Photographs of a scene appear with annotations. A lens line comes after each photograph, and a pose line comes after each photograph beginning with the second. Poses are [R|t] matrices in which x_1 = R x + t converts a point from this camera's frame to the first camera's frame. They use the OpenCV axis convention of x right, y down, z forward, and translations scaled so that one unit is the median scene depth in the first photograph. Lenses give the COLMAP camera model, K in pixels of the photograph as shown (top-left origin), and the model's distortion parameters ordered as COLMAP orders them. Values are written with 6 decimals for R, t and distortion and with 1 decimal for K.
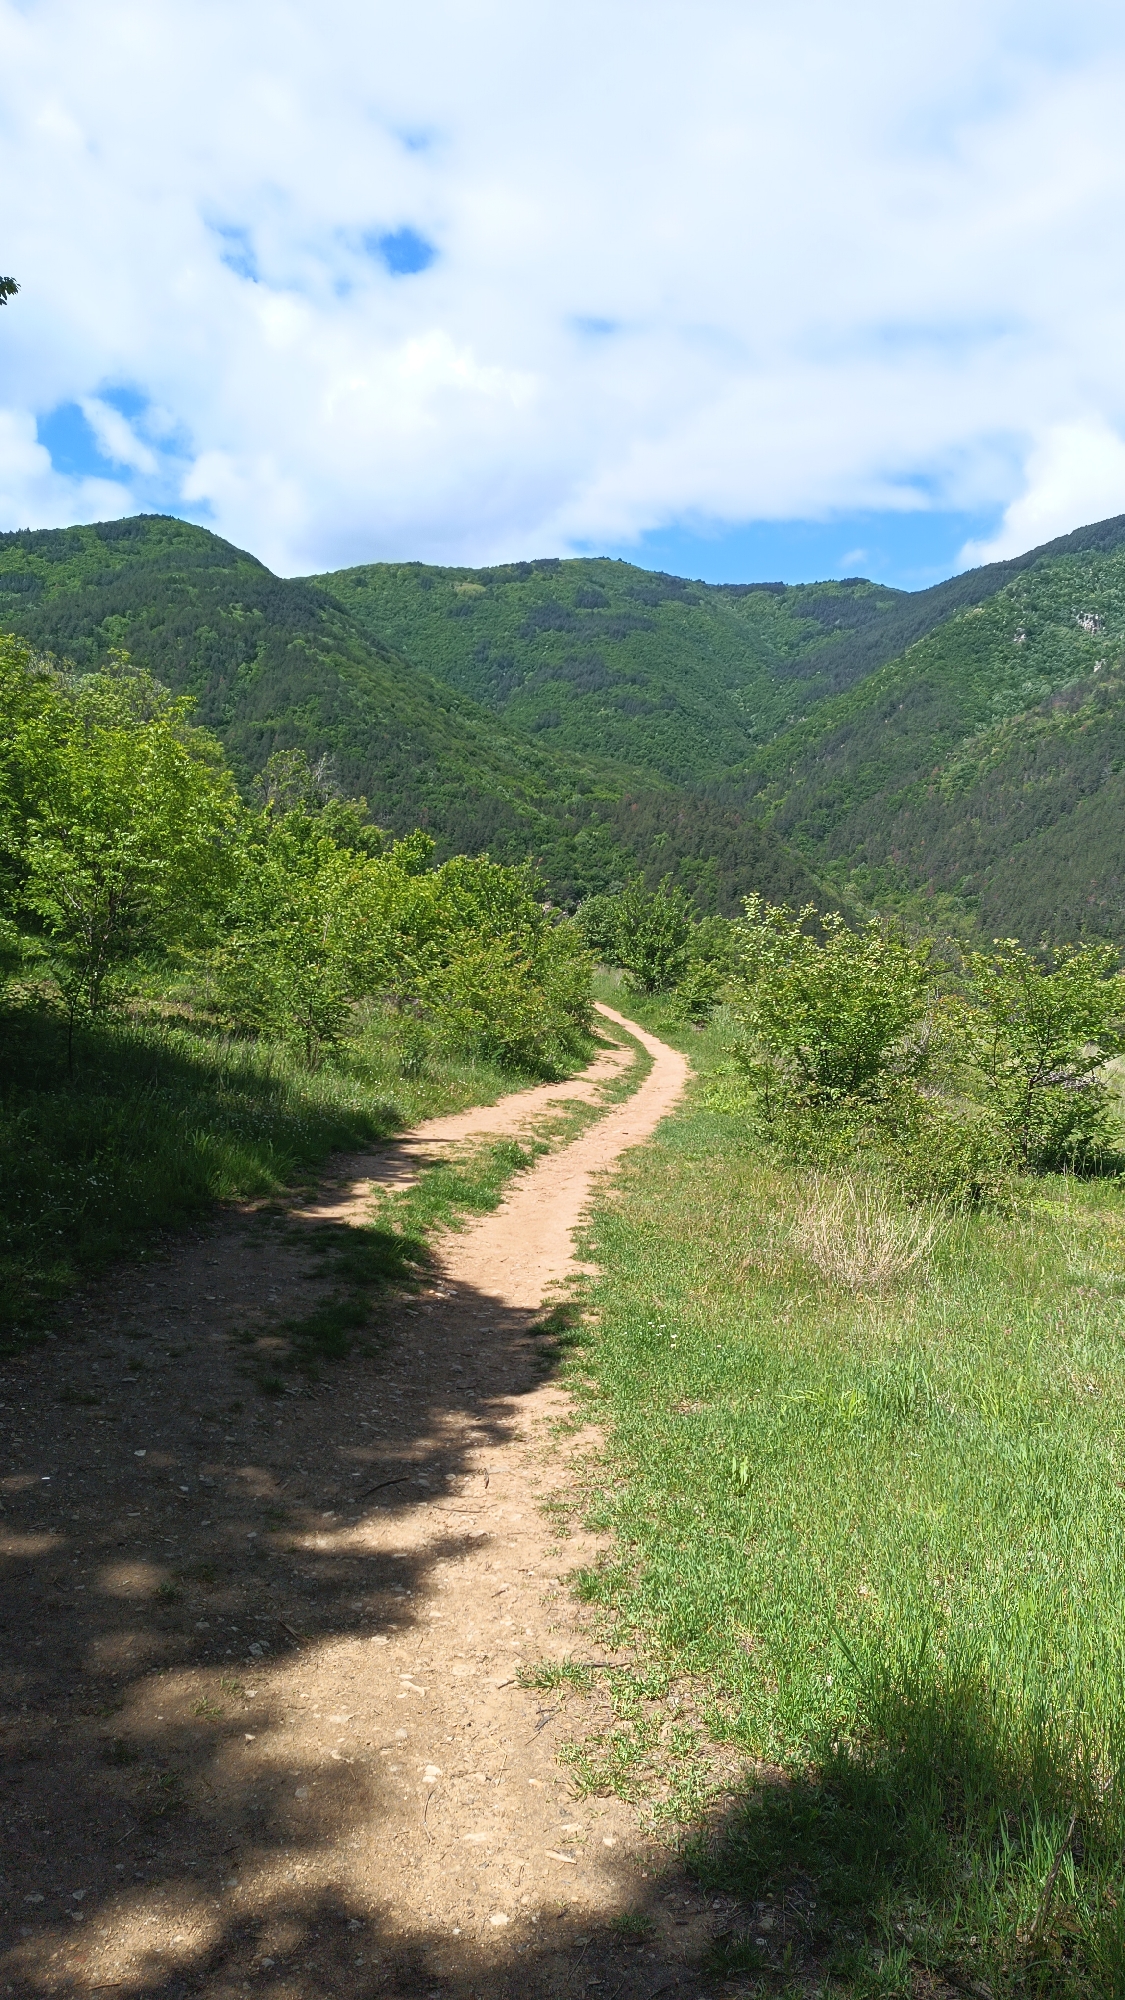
lens RADIAL K [[1433.2, 0, 562.5], [0, 1433.2, 1000.0], [0, 0, 1]] dist [0.003353, 0.002327]
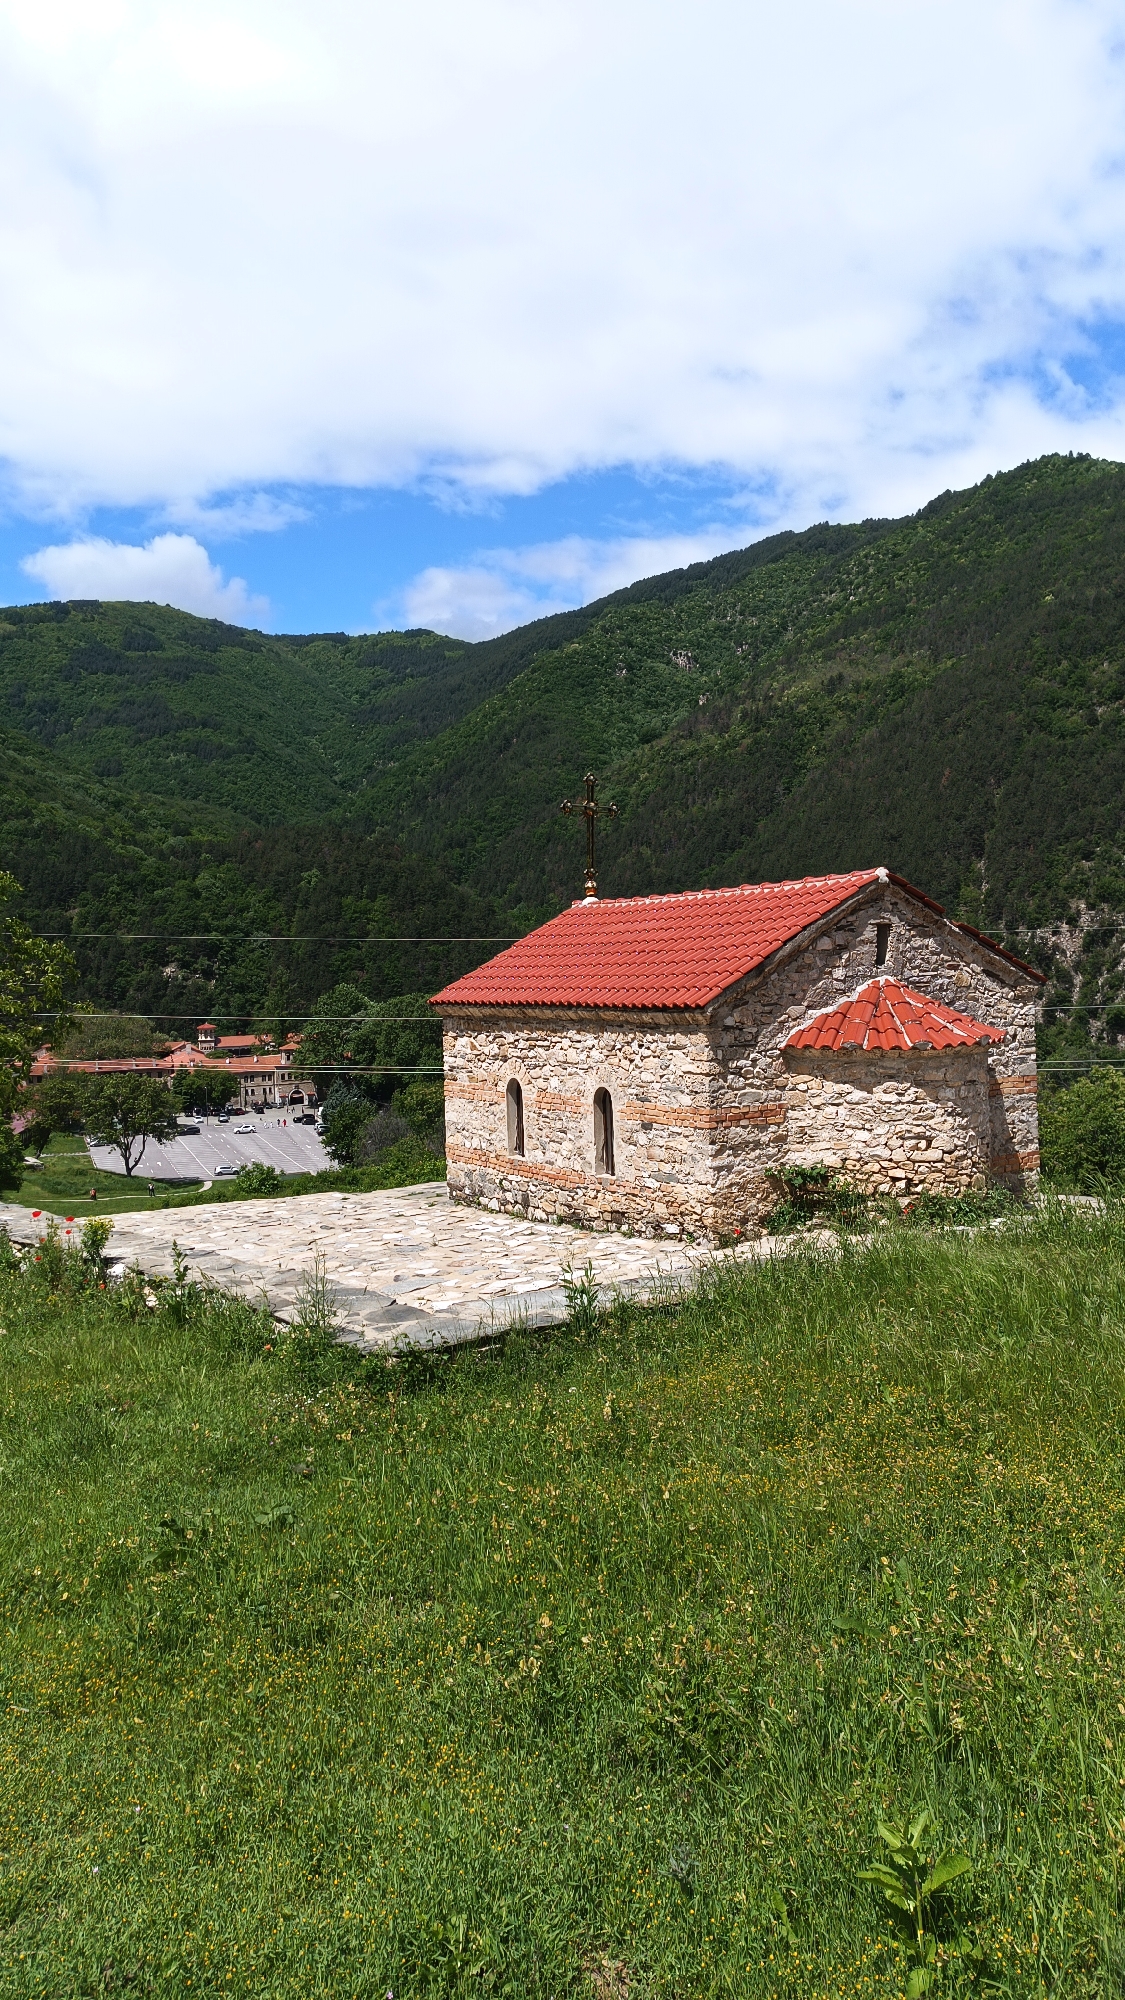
lens RADIAL K [[1374.2, 0, 564.7], [0, 1374.2, 955.6], [0, 0, 1]] dist [0.000231, 0.002079]
pose [[0.943873, -0.055451, 0.325621, -0.030329], [0.080455, 0.994713, -0.063822, -0.005558], [-0.320361, 0.086438, 0.943344, 0.148240]]
